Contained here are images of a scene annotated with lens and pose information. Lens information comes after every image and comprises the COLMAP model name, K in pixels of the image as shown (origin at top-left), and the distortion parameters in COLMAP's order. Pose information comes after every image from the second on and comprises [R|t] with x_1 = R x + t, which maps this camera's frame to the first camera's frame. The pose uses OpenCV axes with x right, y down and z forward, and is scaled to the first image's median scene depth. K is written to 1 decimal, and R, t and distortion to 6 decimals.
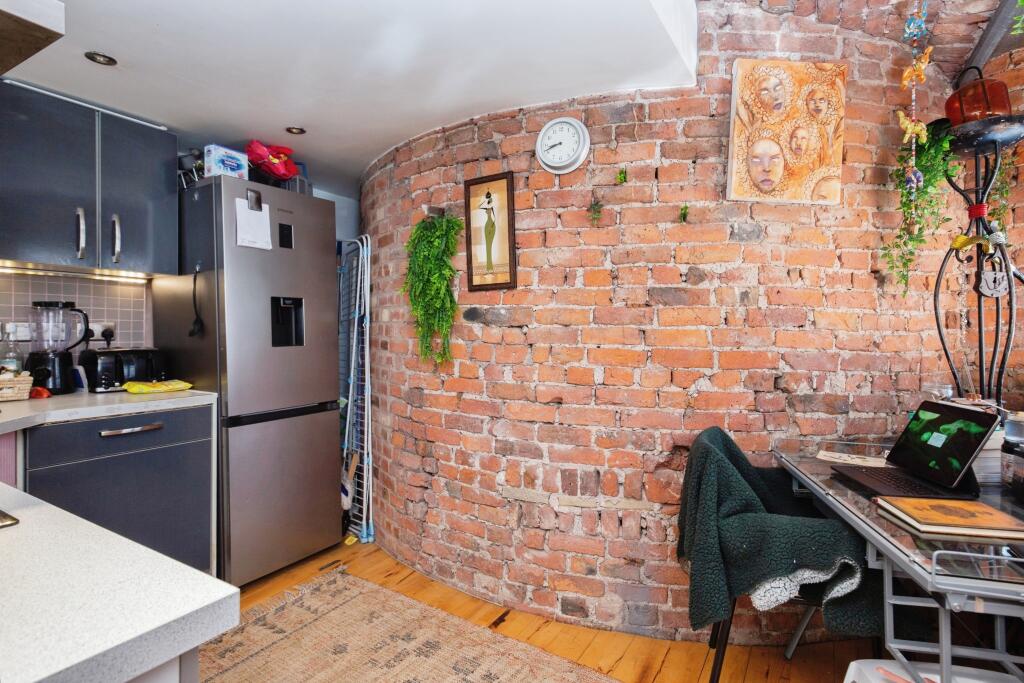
lens RADIAL K [[504.0, 0, 512.0], [0, 504.0, 341.5], [0, 0, 1]] dist [0.000510, -0.000165]
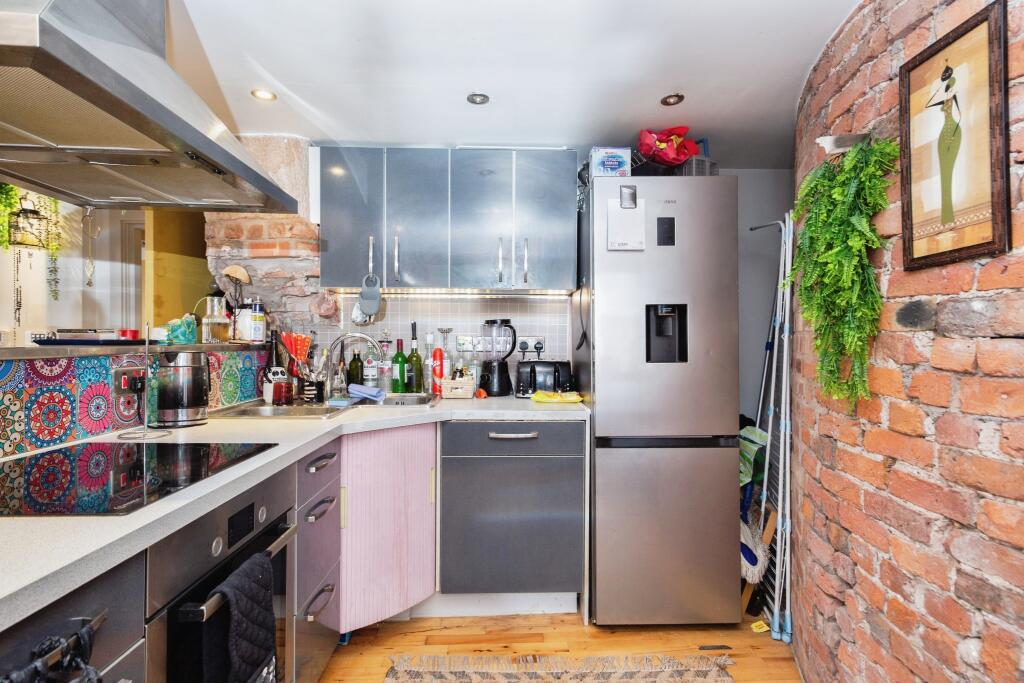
lens RADIAL K [[512.2, 0, 513.6], [0, 512.2, 351.0], [0, 0, 1]] dist [0.016443, -0.010496]
pose [[0.550494, 0.015517, -0.834695, 0.138543], [-0.023490, 0.999719, 0.003092, -0.007253], [0.834508, 0.017905, 0.550704, 0.346159]]
